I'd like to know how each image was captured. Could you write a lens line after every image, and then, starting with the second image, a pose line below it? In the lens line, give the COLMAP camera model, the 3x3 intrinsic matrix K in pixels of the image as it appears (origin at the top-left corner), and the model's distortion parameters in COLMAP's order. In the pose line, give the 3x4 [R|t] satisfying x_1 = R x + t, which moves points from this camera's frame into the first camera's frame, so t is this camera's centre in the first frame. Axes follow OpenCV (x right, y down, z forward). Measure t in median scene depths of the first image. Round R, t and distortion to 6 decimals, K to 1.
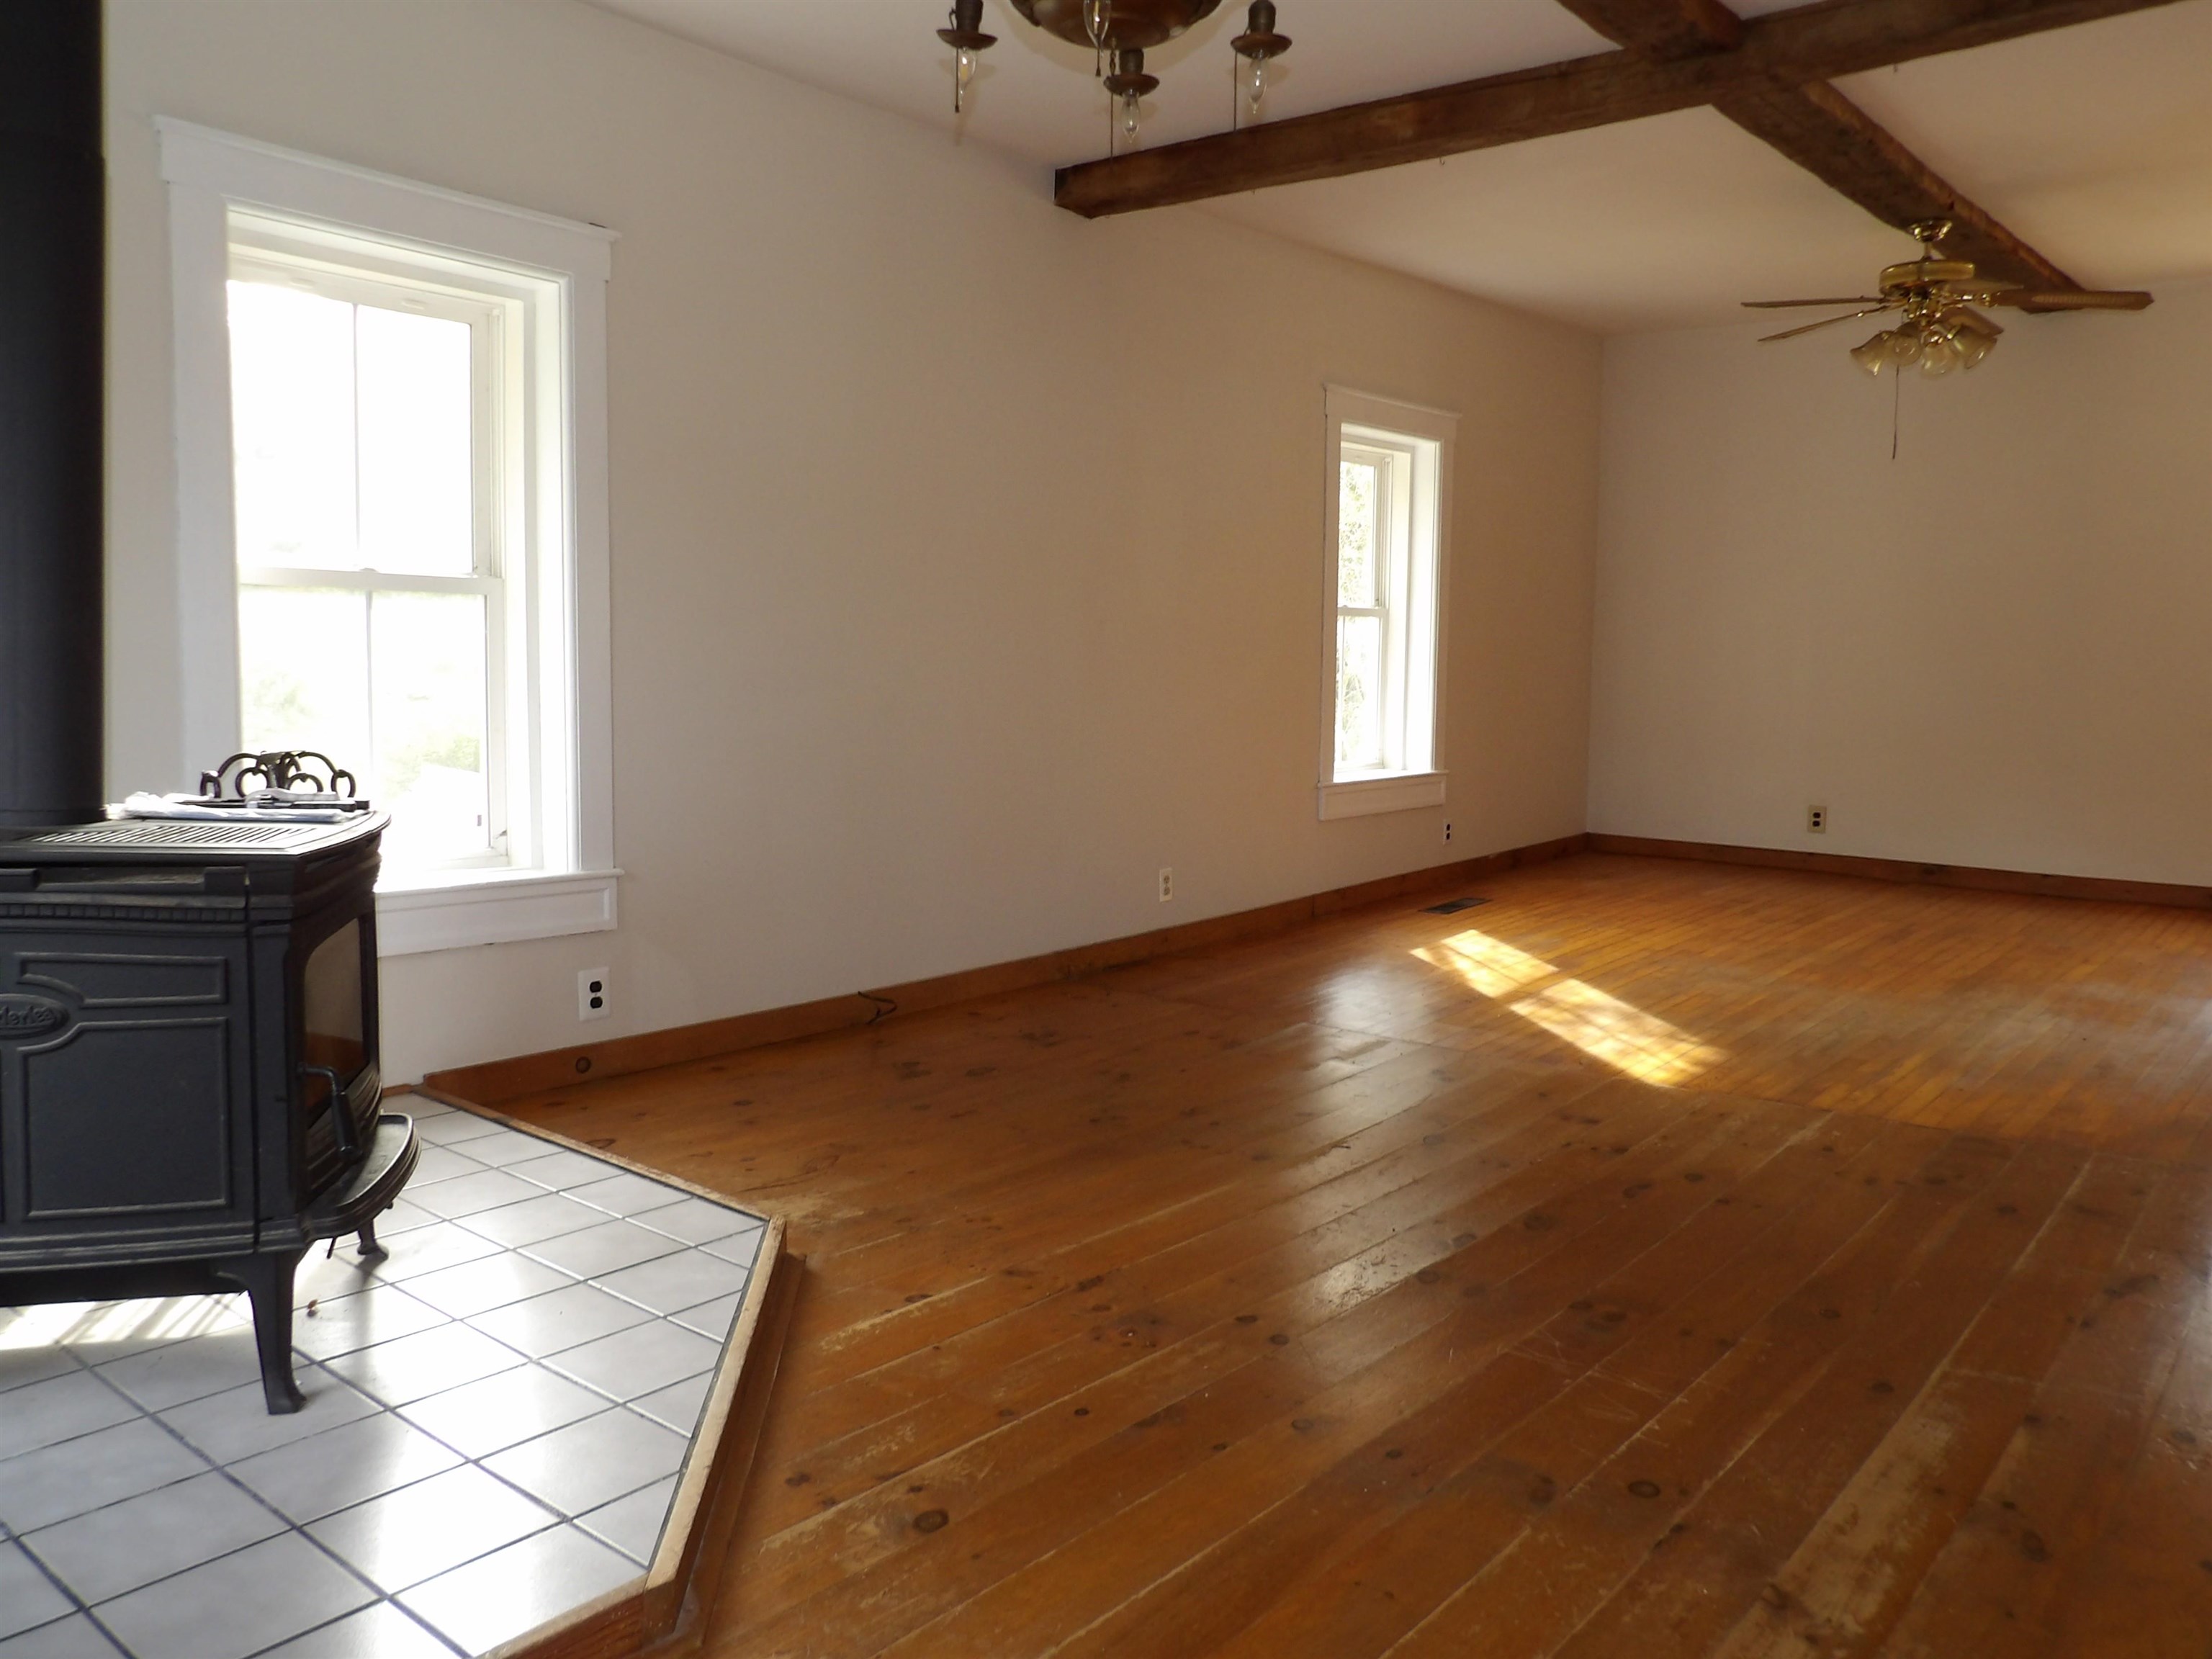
lens RADIAL K [[1693.3, 0, 1116.6], [0, 1693.3, 829.3], [0, 0, 1]] dist [-0.026122, 0.004027]
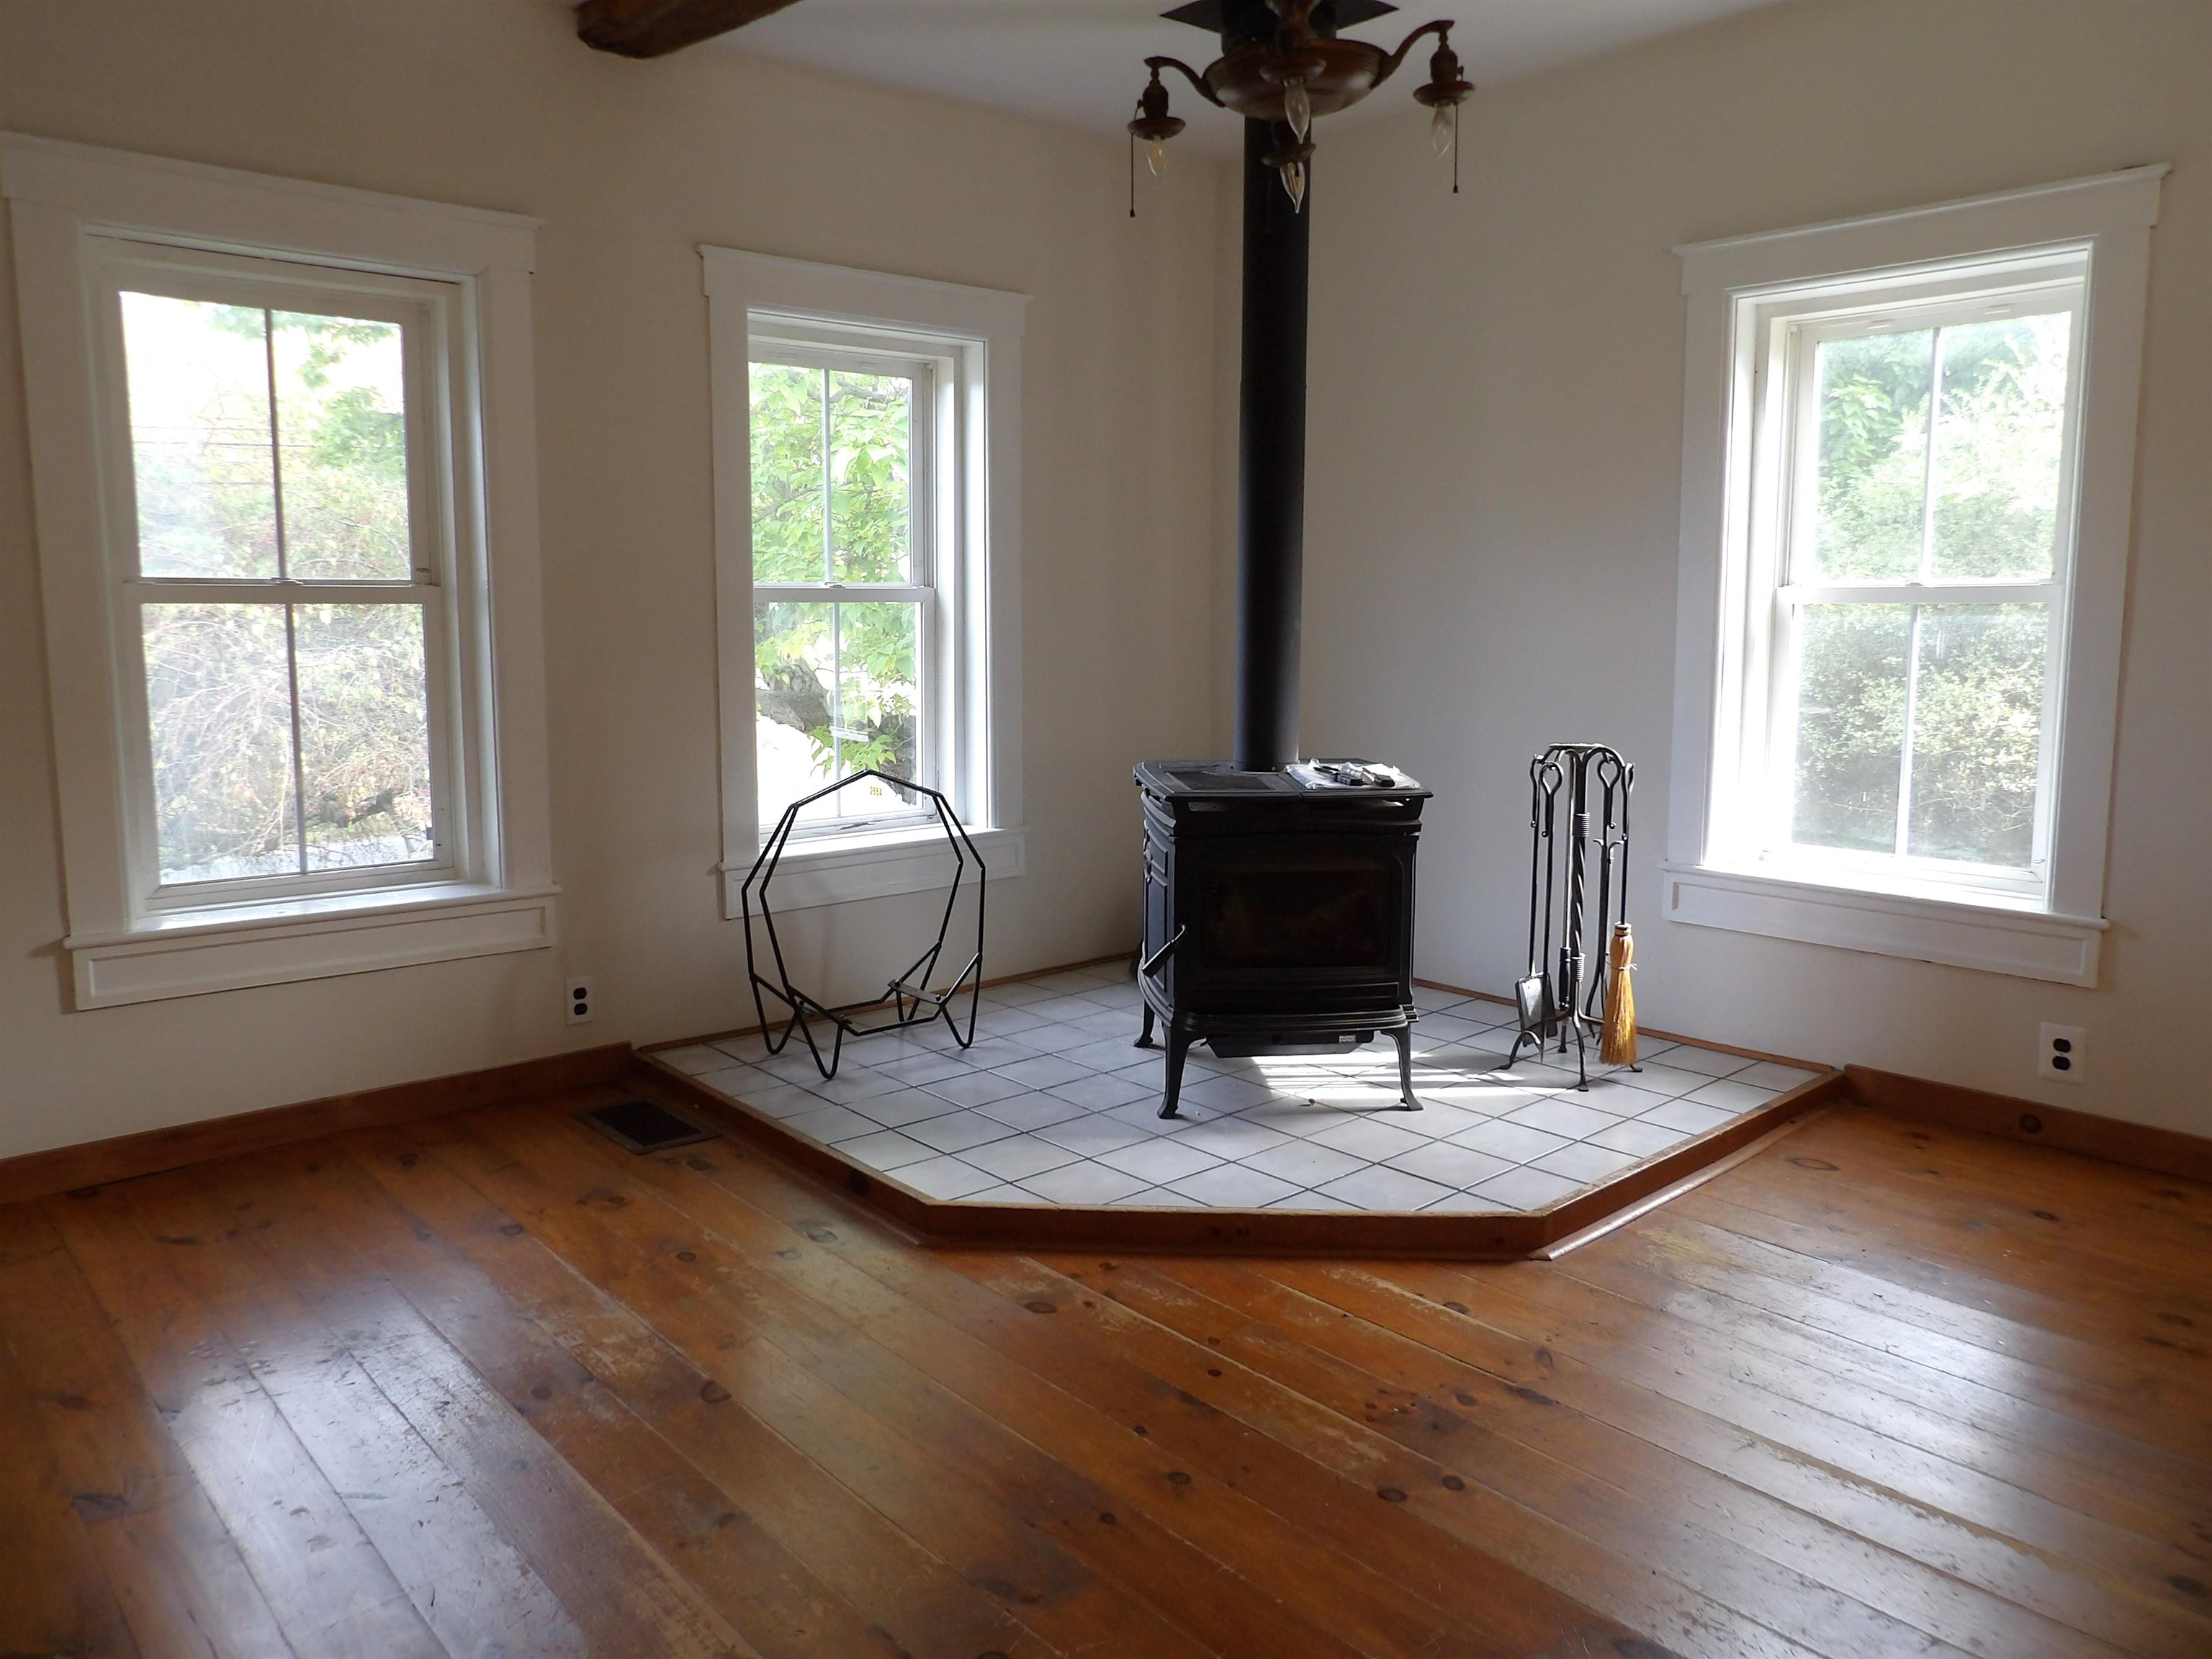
lens RADIAL K [[1693.3, 0, 1116.9], [0, 1693.3, 823.4], [0, 0, 1]] dist [-0.026122, 0.004027]
pose [[-0.192697, 0.122285, -0.973609, 0.895073], [-0.085270, 0.986364, 0.140764, -0.146783], [0.977546, 0.110144, -0.179642, 0.936563]]
